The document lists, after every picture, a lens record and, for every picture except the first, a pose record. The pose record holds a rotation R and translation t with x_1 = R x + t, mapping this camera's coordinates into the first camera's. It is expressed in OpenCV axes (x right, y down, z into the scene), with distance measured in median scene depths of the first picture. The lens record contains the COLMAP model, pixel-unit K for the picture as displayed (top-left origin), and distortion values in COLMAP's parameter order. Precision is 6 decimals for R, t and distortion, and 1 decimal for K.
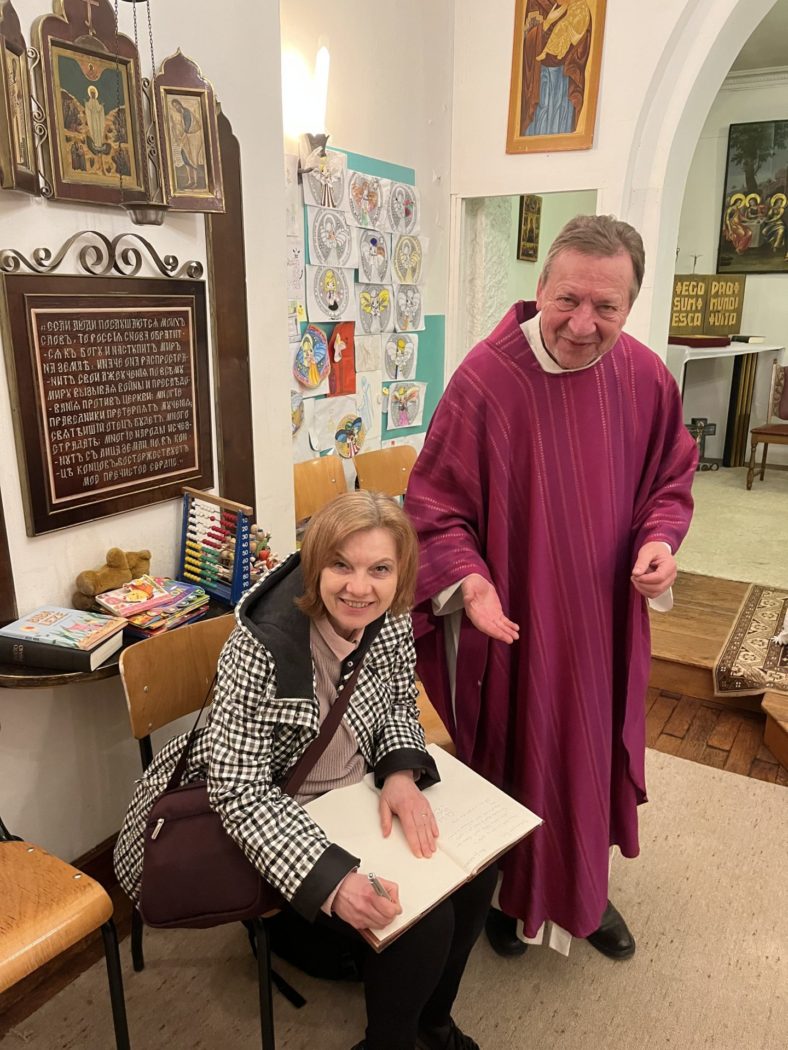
lens RADIAL K [[801.5, 0, 402.0], [0, 801.5, 527.4], [0, 0, 1]] dist [-0.010543, -0.008568]
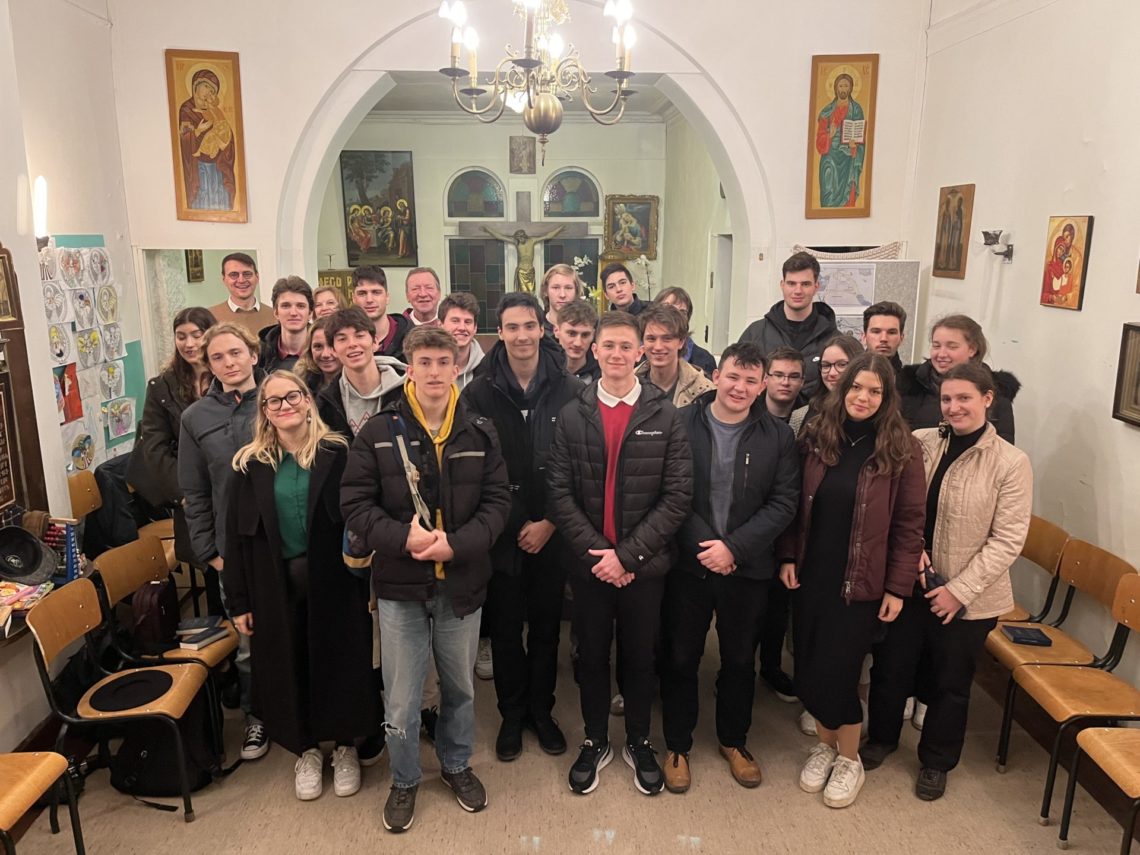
lens RADIAL K [[870.2, 0, 577.8], [0, 870.2, 430.7], [0, 0, 1]] dist [-0.010543, -0.008568]
pose [[0.821535, -0.143055, 0.551920, -0.169307], [0.170323, 0.985386, 0.001881, -0.017761], [-0.544124, 0.092459, 0.833895, -0.524344]]
